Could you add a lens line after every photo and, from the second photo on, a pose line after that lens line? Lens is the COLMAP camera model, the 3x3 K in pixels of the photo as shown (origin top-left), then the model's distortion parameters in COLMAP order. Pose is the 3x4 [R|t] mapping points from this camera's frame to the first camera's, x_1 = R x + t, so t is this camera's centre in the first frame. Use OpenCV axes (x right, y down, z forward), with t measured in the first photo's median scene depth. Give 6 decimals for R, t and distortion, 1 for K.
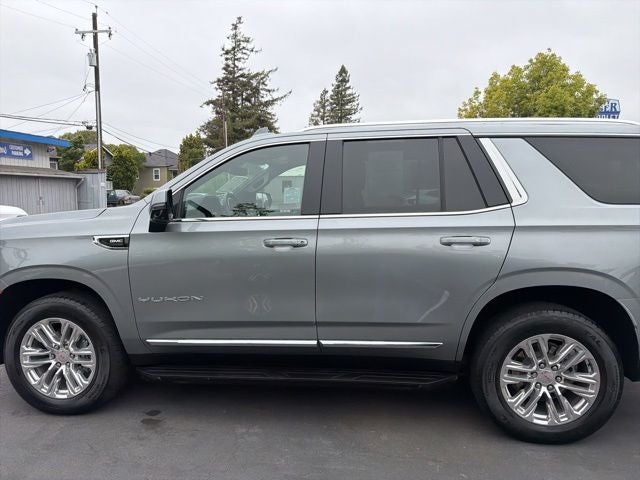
lens RADIAL K [[449.5, 0, 322.5], [0, 449.5, 238.2], [0, 0, 1]] dist [0.023619, -0.026911]
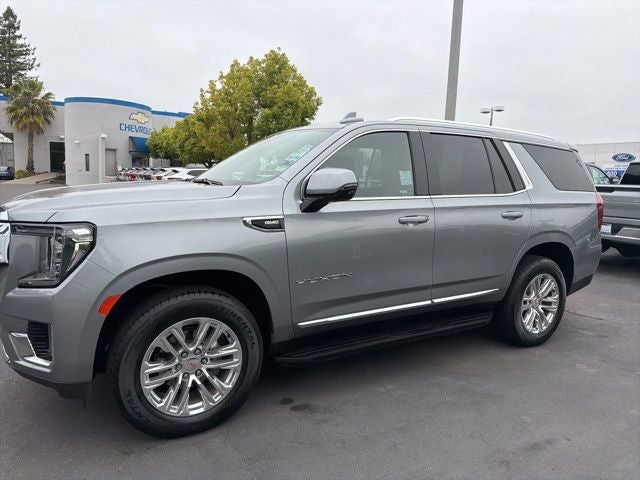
lens RADIAL K [[449.5, 0, 323.5], [0, 449.5, 234.9], [0, 0, 1]] dist [0.023619, -0.026911]
pose [[0.788587, -0.045217, 0.613258, -0.877973], [0.021437, 0.998708, 0.046071, -0.007572], [-0.614549, -0.023185, 0.788538, 0.205924]]
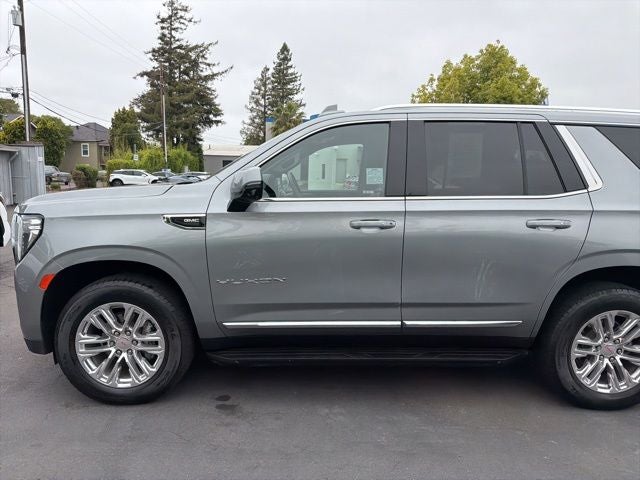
lens RADIAL K [[449.5, 0, 323.5], [0, 449.5, 244.4], [0, 0, 1]] dist [0.023619, -0.026911]
pose [[0.989863, 0.003853, 0.141973, -0.298200], [-0.011295, 0.998601, 0.051657, 0.004400], [-0.141575, -0.052737, 0.988522, 0.028969]]
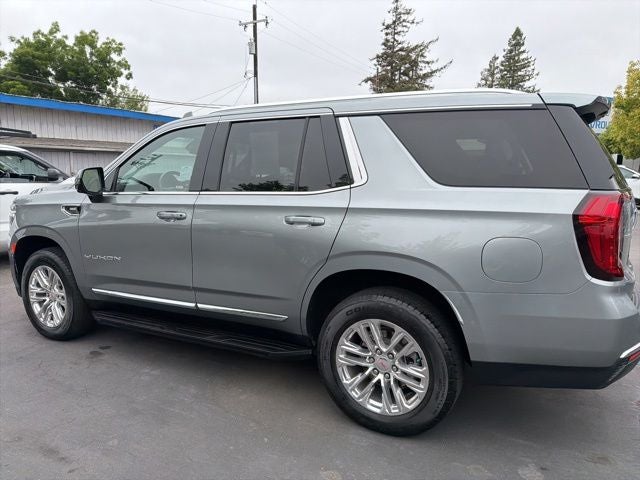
lens RADIAL K [[449.5, 0, 321.4], [0, 449.5, 234.9], [0, 0, 1]] dist [0.023619, -0.026911]
pose [[0.935063, 0.054460, -0.350272, 0.606418], [-0.038583, 0.997893, 0.052154, -0.013598], [0.352375, -0.035253, 0.935195, 0.051535]]
